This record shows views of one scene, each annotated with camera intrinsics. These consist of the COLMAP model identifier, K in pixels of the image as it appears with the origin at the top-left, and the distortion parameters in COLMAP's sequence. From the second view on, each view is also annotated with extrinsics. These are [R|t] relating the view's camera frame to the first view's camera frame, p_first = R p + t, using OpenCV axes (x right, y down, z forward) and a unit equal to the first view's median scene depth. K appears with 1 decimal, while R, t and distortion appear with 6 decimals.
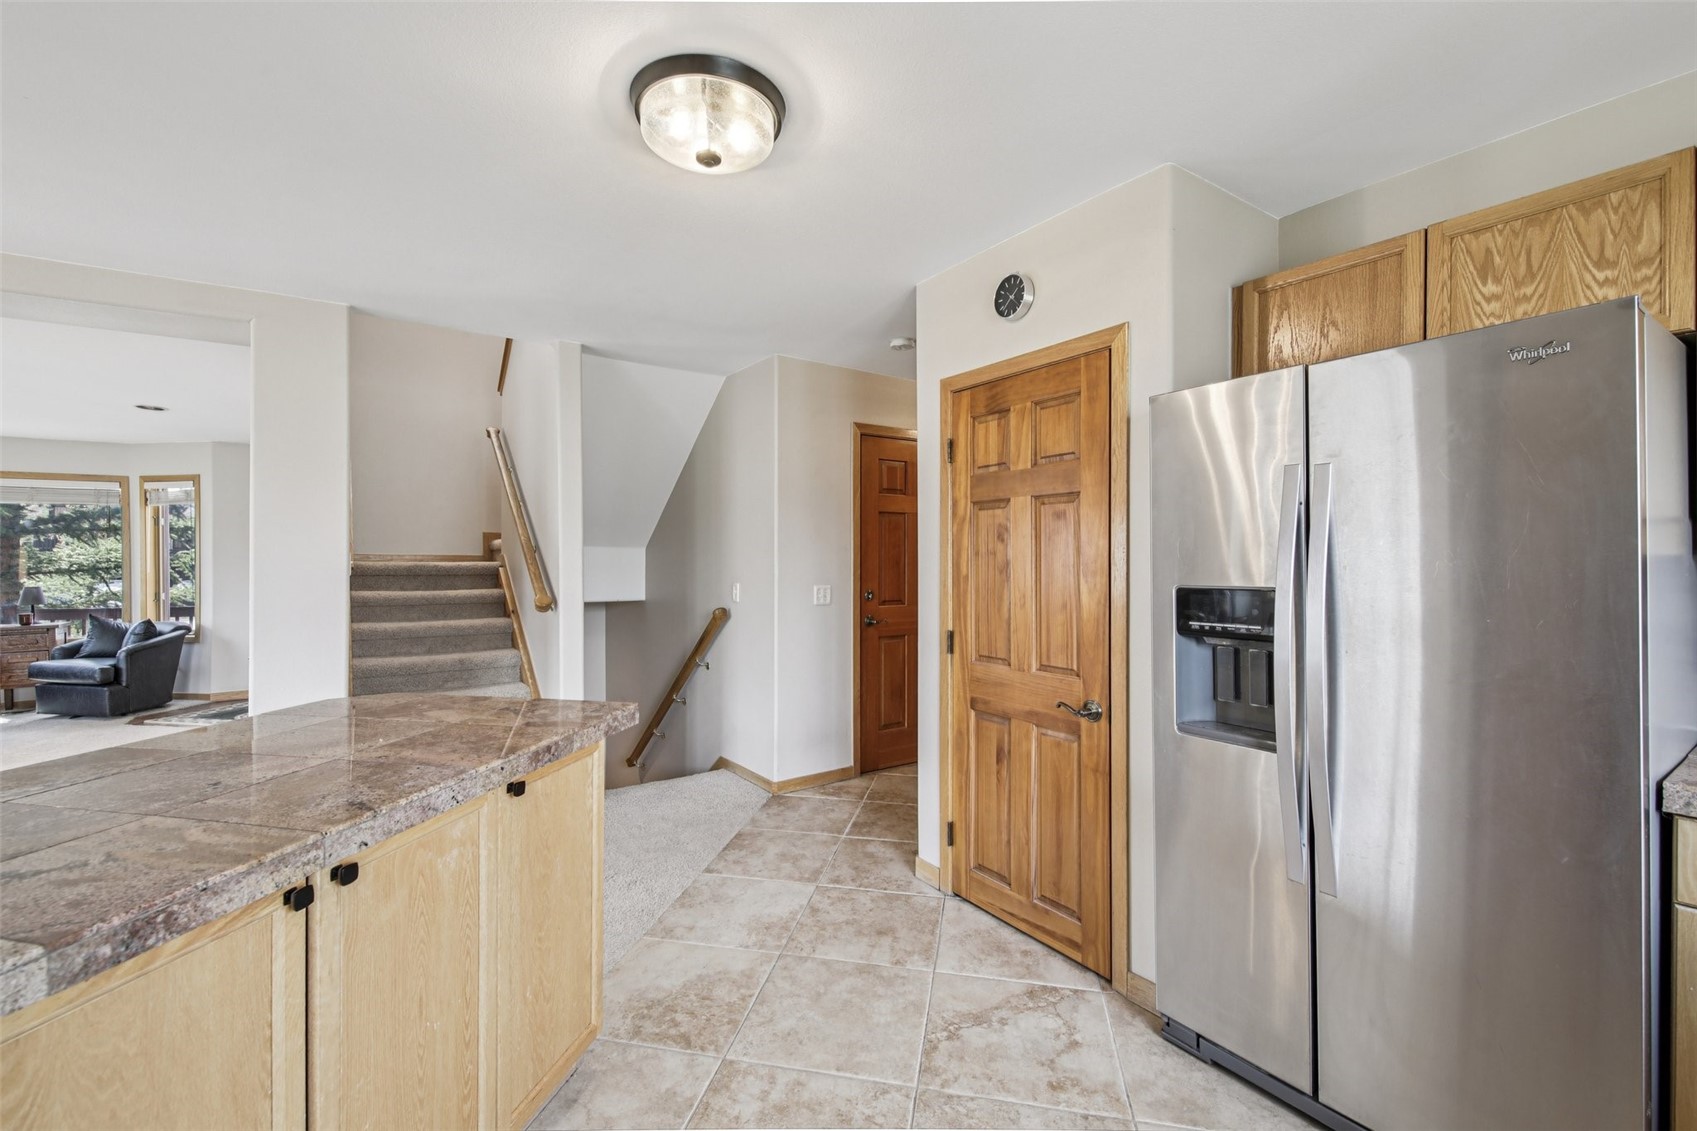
lens RADIAL K [[720.9, 0, 844.9], [0, 720.9, 561.5], [0, 0, 1]] dist [-0.004411, -0.002715]
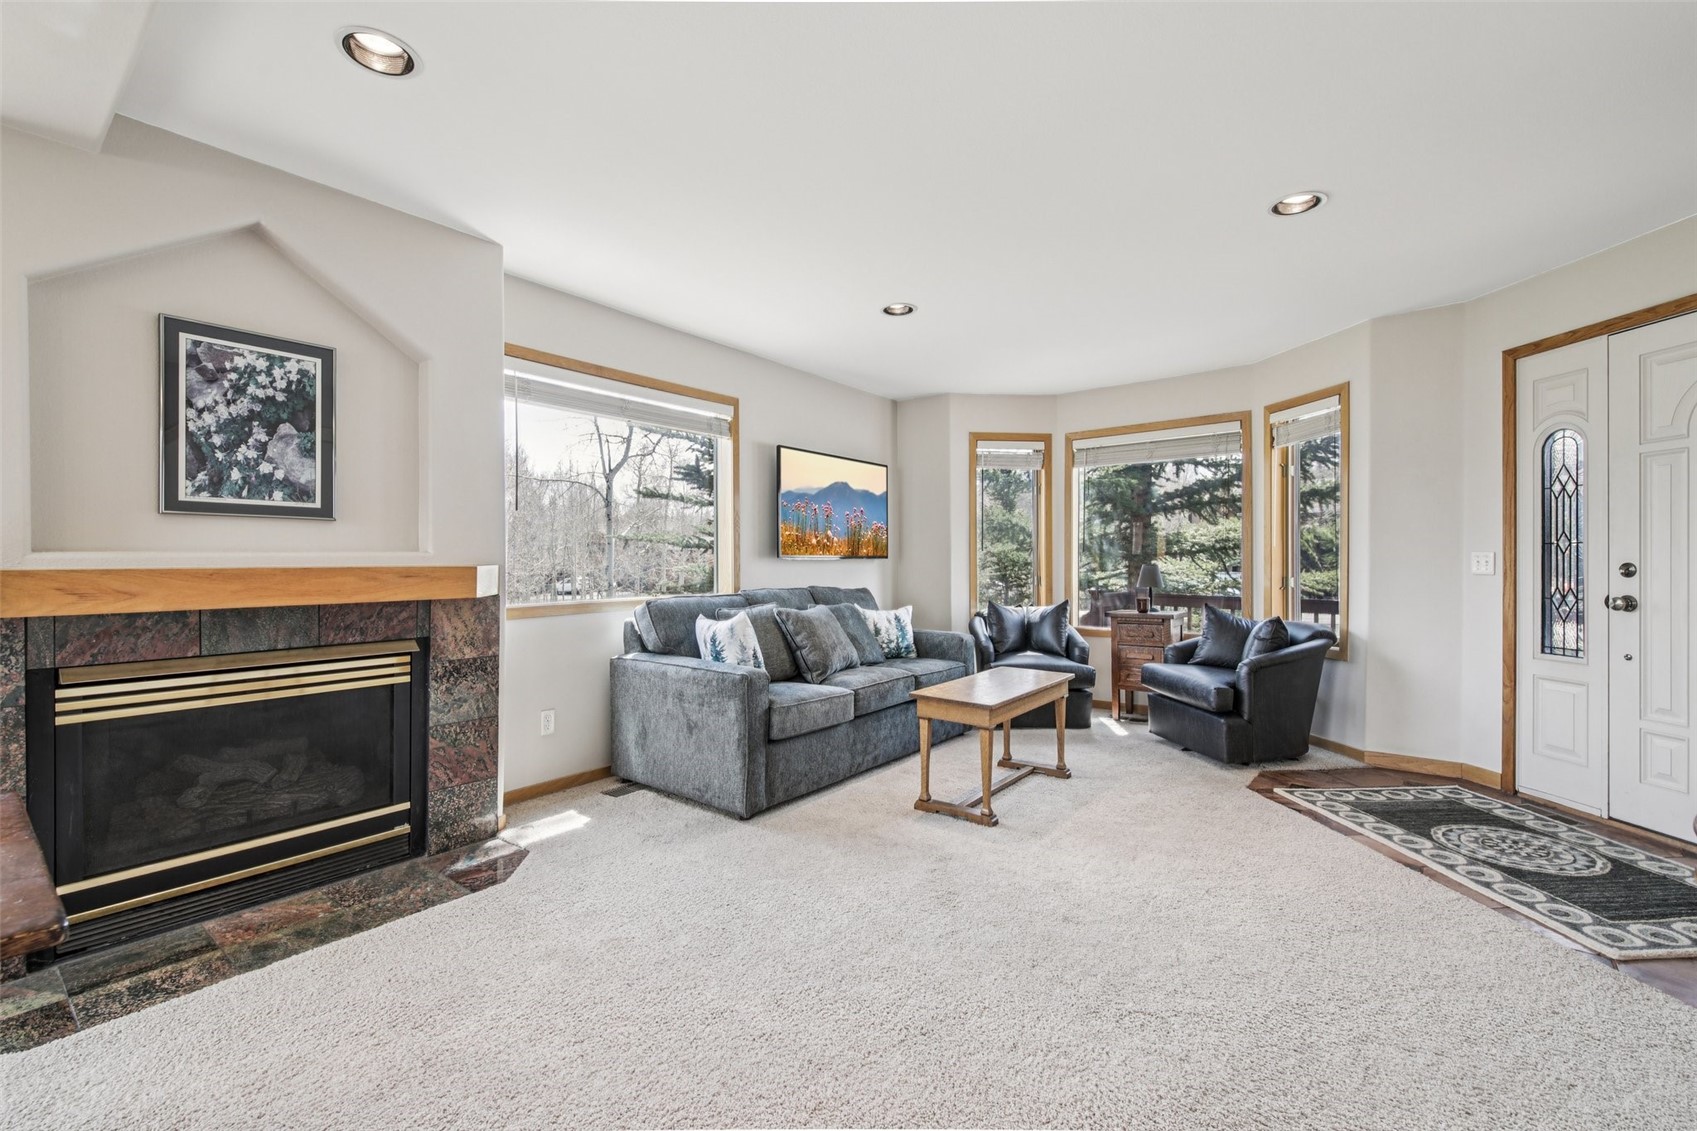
lens RADIAL K [[720.9, 0, 840.5], [0, 720.9, 563.3], [0, 0, 1]] dist [-0.004411, -0.002715]
pose [[0.272790, 0.005635, -0.962057, -0.458306], [-0.000261, 0.999983, 0.005783, 0.028984], [0.962074, -0.001327, 0.272786, 0.447181]]
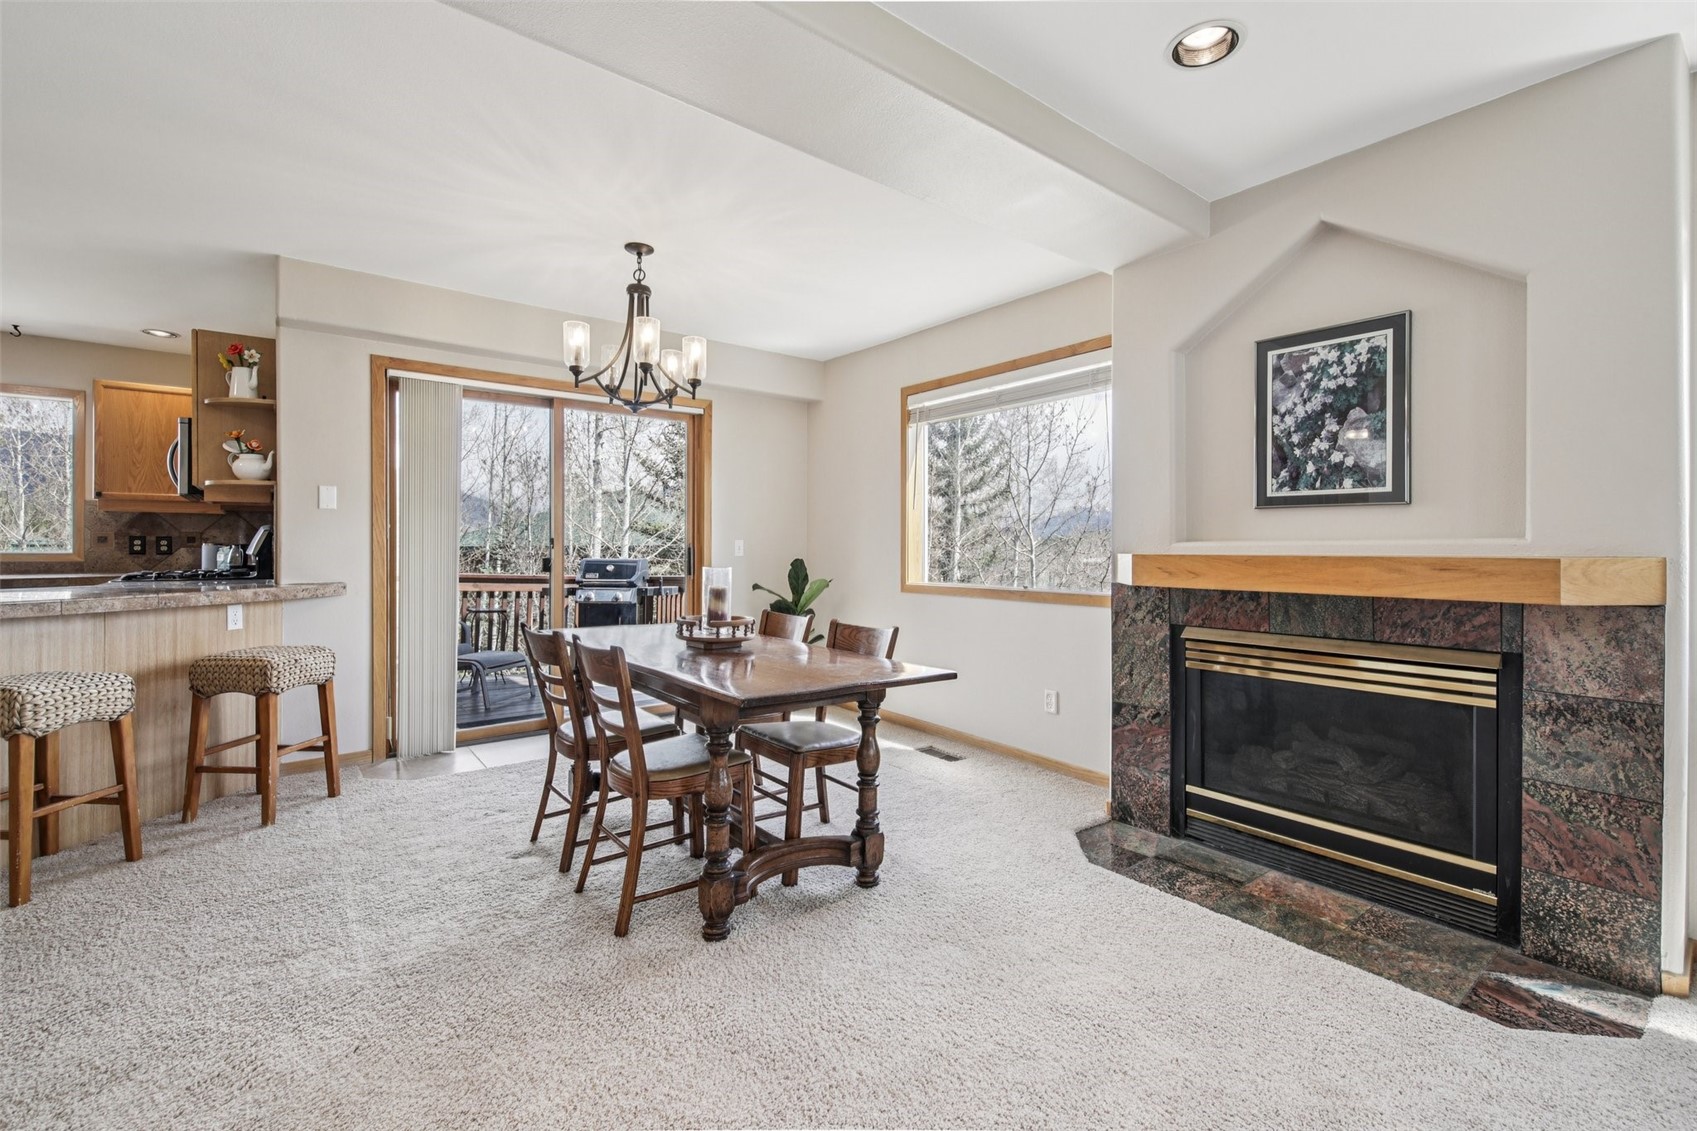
lens RADIAL K [[720.9, 0, 842.8], [0, 720.9, 543.5], [0, 0, 1]] dist [-0.004411, -0.002715]
pose [[-0.999605, -0.003796, -0.027846, -0.630731], [-0.003691, 0.999986, -0.003834, 0.029347], [0.027861, -0.003730, -0.999605, 0.631545]]
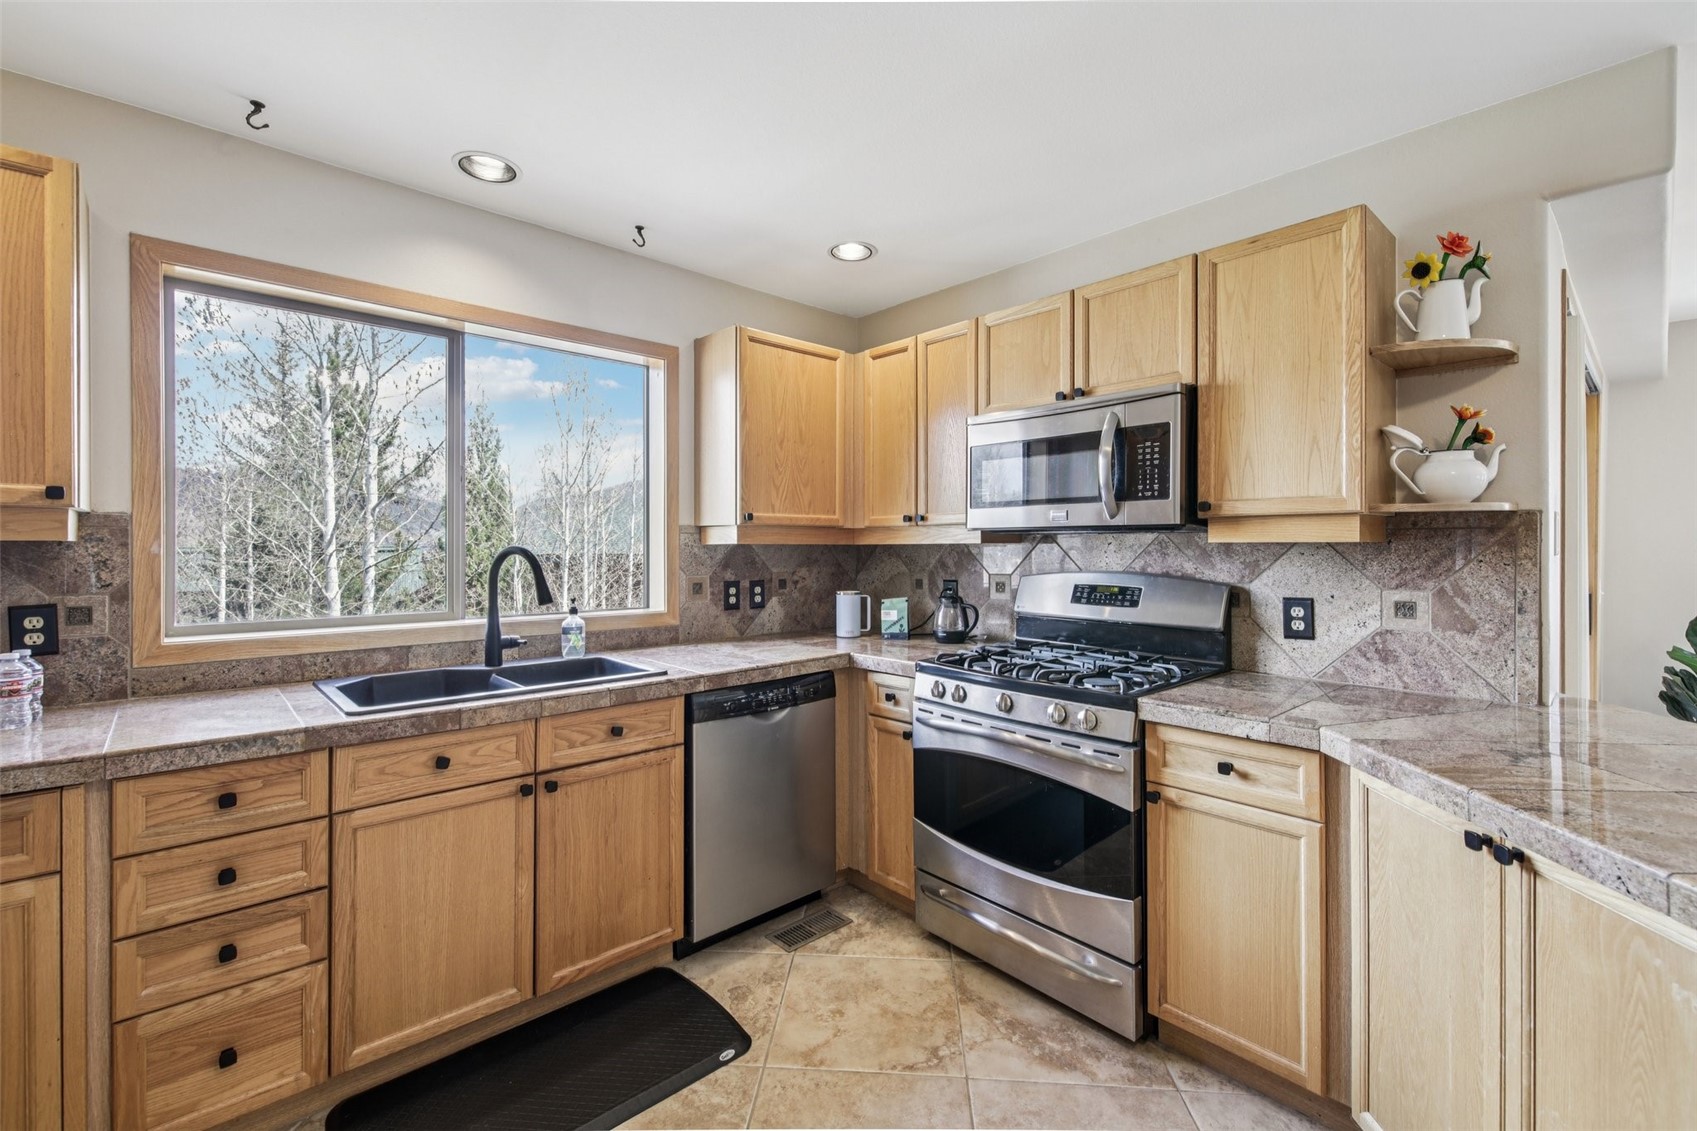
lens RADIAL K [[720.9, 0, 834.1], [0, 720.9, 544.2], [0, 0, 1]] dist [-0.004411, -0.002715]
pose [[-0.996223, -0.000375, -0.086827, 0.047551], [-0.000161, 0.999997, -0.002476, -0.001016], [0.086827, -0.002453, -0.996220, 0.346943]]
